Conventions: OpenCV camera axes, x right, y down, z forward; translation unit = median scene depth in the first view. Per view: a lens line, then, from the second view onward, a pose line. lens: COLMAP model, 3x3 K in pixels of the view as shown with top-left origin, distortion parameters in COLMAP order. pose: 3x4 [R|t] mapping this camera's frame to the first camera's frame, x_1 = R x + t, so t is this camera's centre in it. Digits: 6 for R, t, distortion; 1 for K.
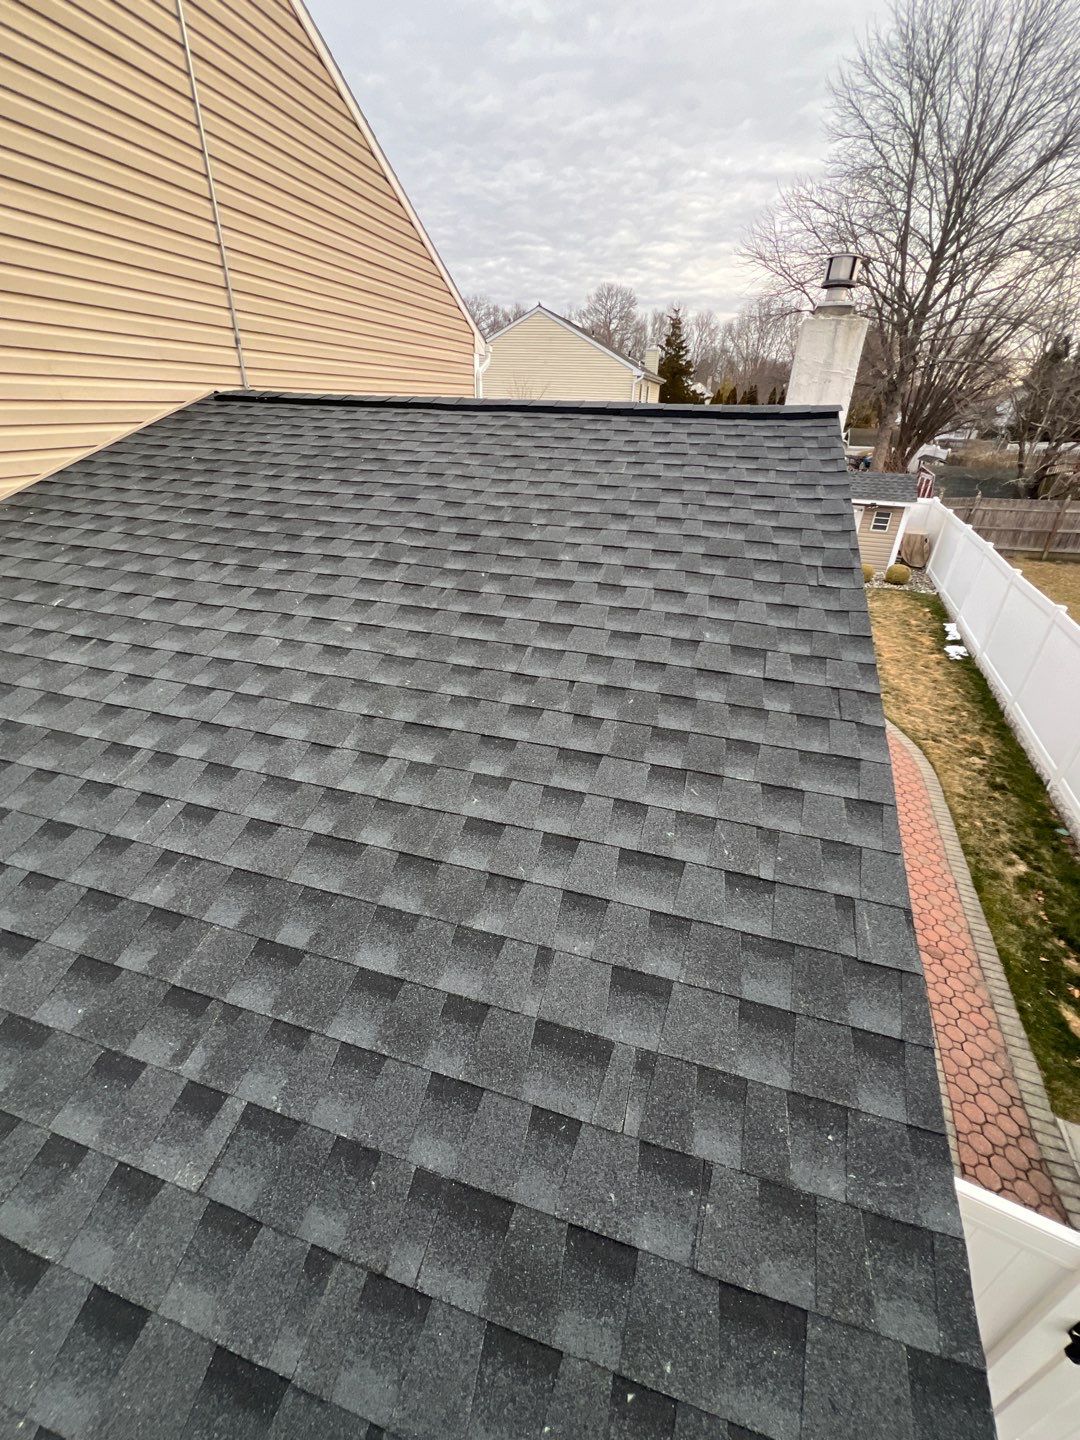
lens RADIAL K [[575.0, 0, 529.7], [0, 575.0, 723.9], [0, 0, 1]] dist [-0.002670, -0.000568]
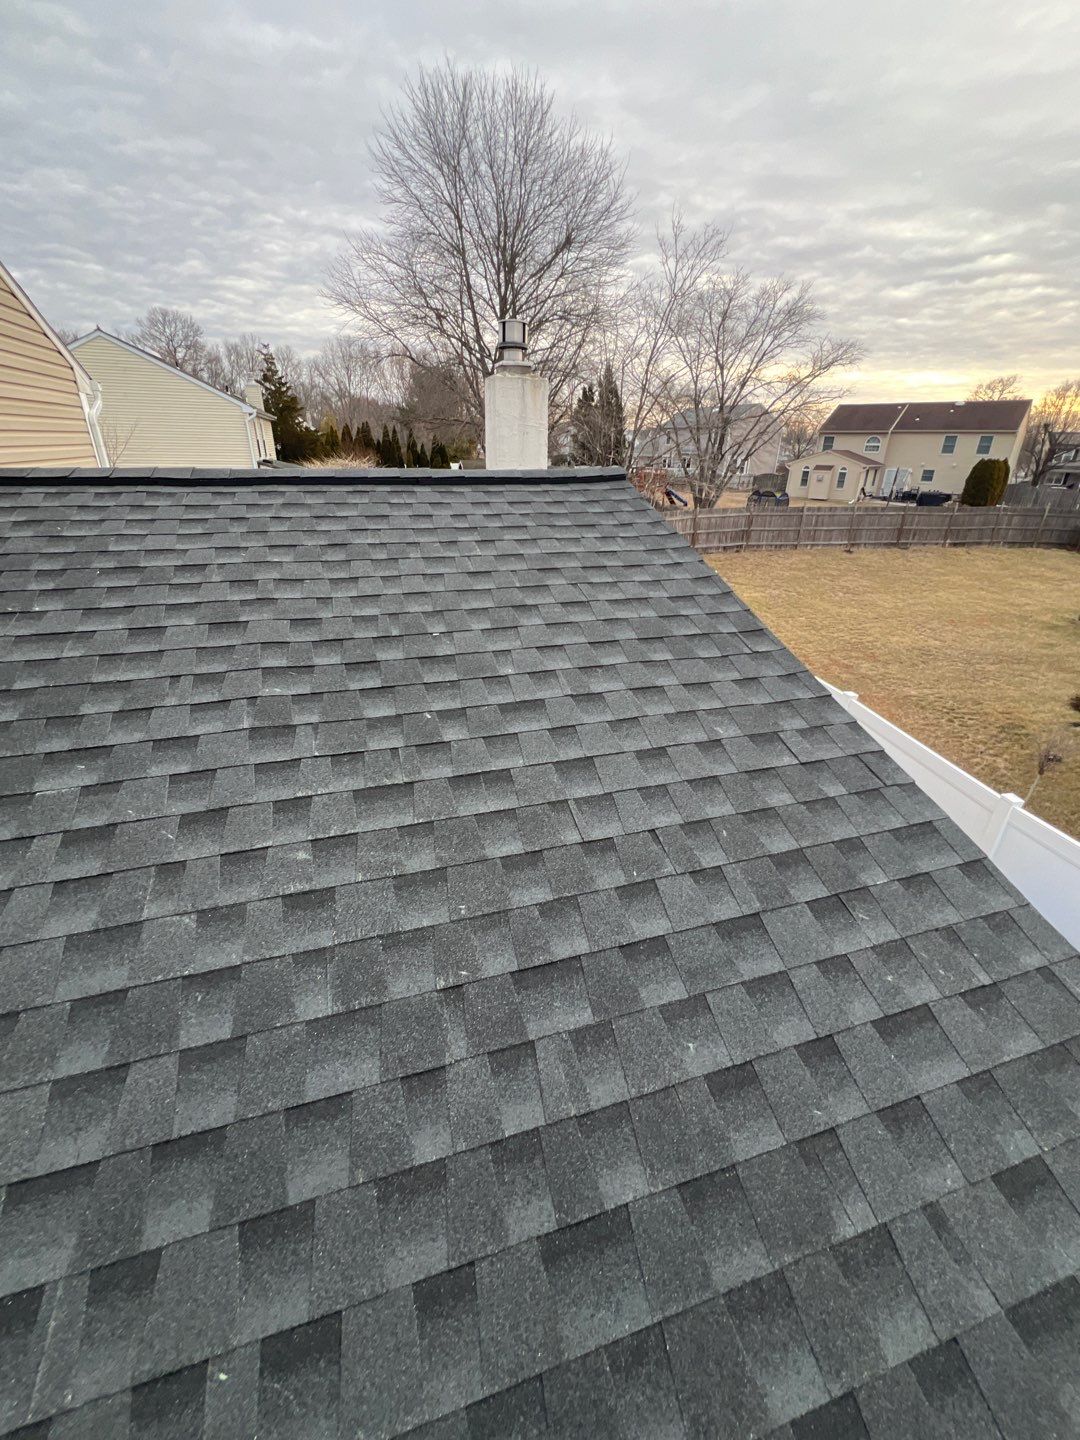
lens RADIAL K [[575.0, 0, 530.2], [0, 575.0, 729.4], [0, 0, 1]] dist [-0.002670, -0.000568]
pose [[0.830910, -0.261199, 0.491288, -0.380820], [0.279731, 0.959367, 0.036952, -0.253350], [-0.480978, 0.106724, 0.870213, 0.290511]]
